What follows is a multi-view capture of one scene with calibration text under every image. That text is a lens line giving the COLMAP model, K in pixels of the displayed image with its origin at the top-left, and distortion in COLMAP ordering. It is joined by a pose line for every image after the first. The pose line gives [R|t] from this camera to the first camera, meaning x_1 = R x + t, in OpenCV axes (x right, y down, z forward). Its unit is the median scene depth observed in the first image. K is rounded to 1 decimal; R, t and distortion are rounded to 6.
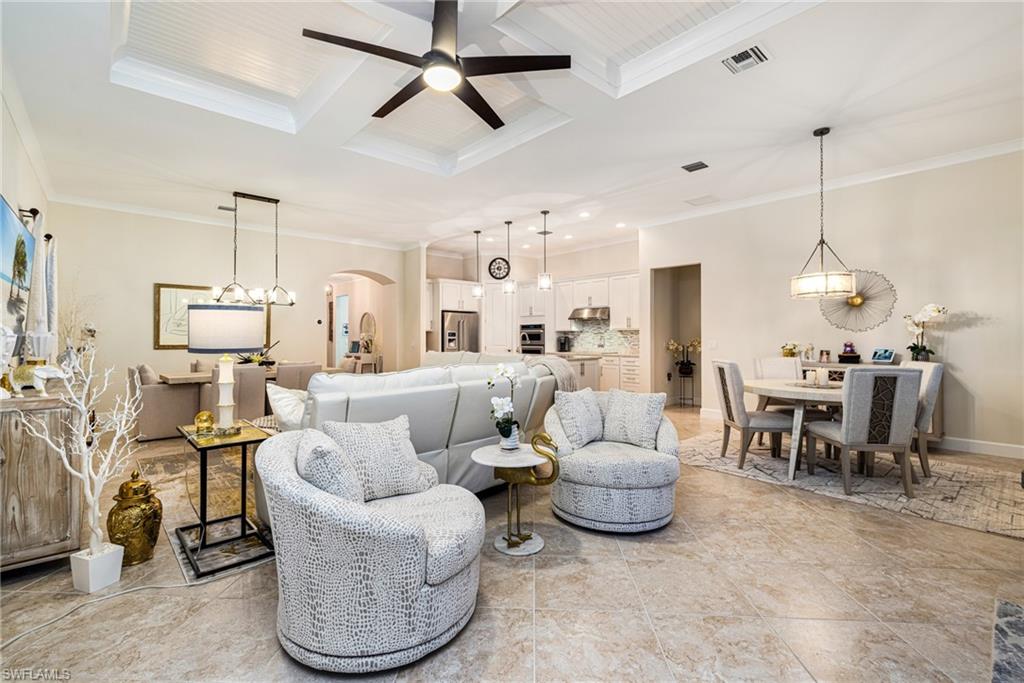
lens RADIAL K [[451.9, 0, 513.9], [0, 451.9, 337.4], [0, 0, 1]] dist [-0.000783, 0.001445]
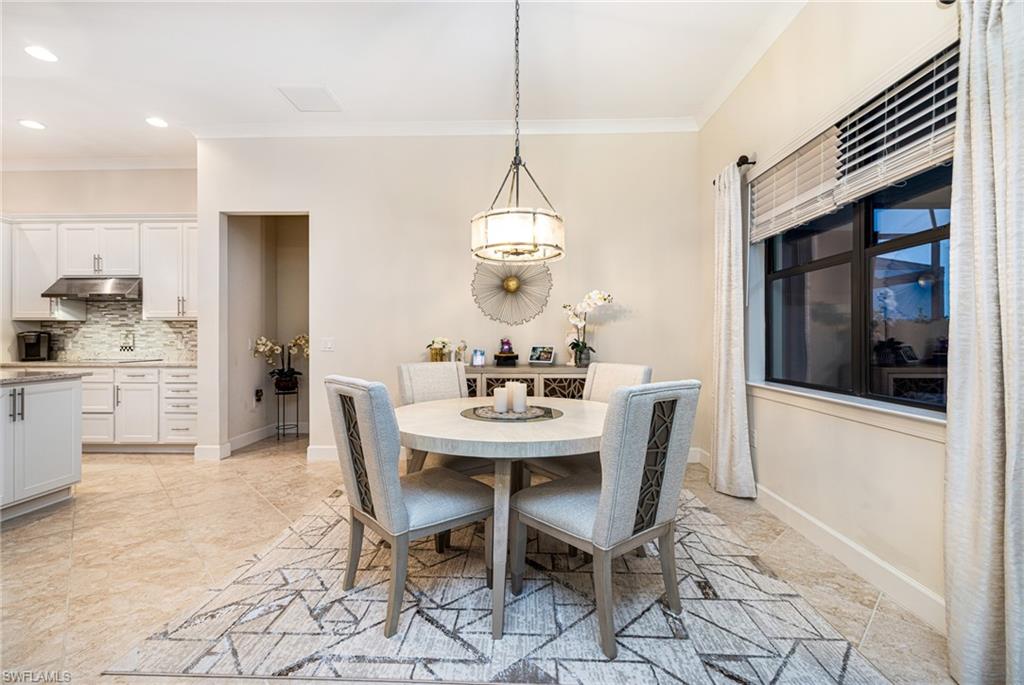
lens RADIAL K [[451.9, 0, 514.6], [0, 451.9, 336.4], [0, 0, 1]] dist [-0.000783, 0.001445]
pose [[0.691601, 0.003784, 0.722270, 0.191202], [-0.001157, 0.999991, -0.004132, 0.009728], [-0.722279, 0.002022, 0.691599, 0.433851]]
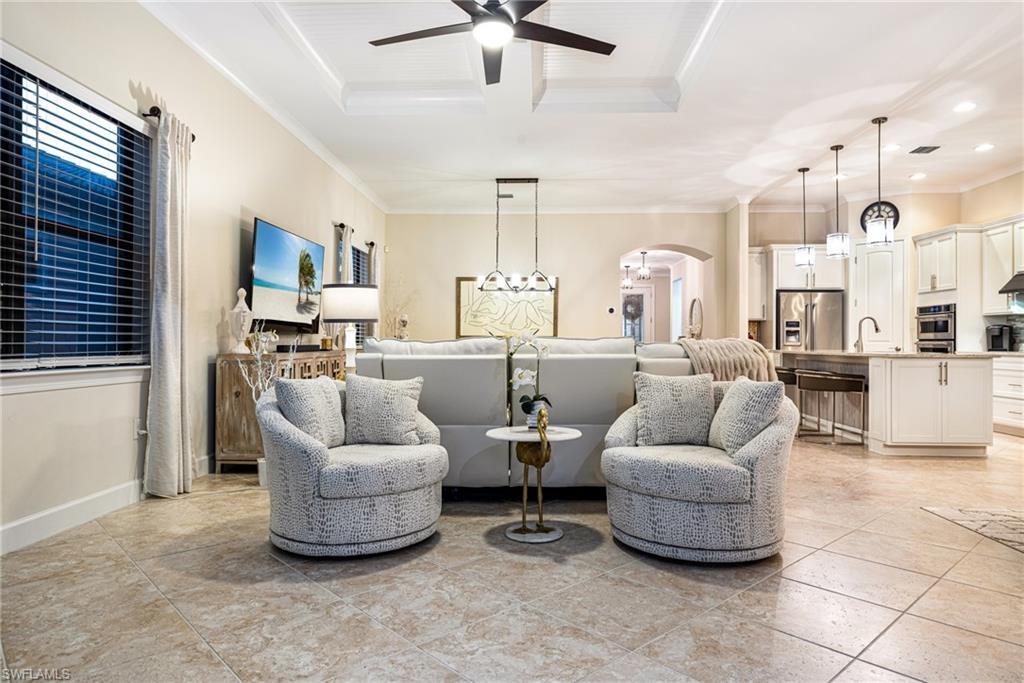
lens RADIAL K [[629.2, 0, 516.2], [0, 629.2, 336.1], [0, 0, 1]] dist [0.006864, 0.003228]
pose [[0.722715, -0.004455, -0.691132, 0.361052], [-0.002424, 0.999957, -0.008981, 0.034699], [0.691142, 0.008166, 0.722673, 0.035643]]
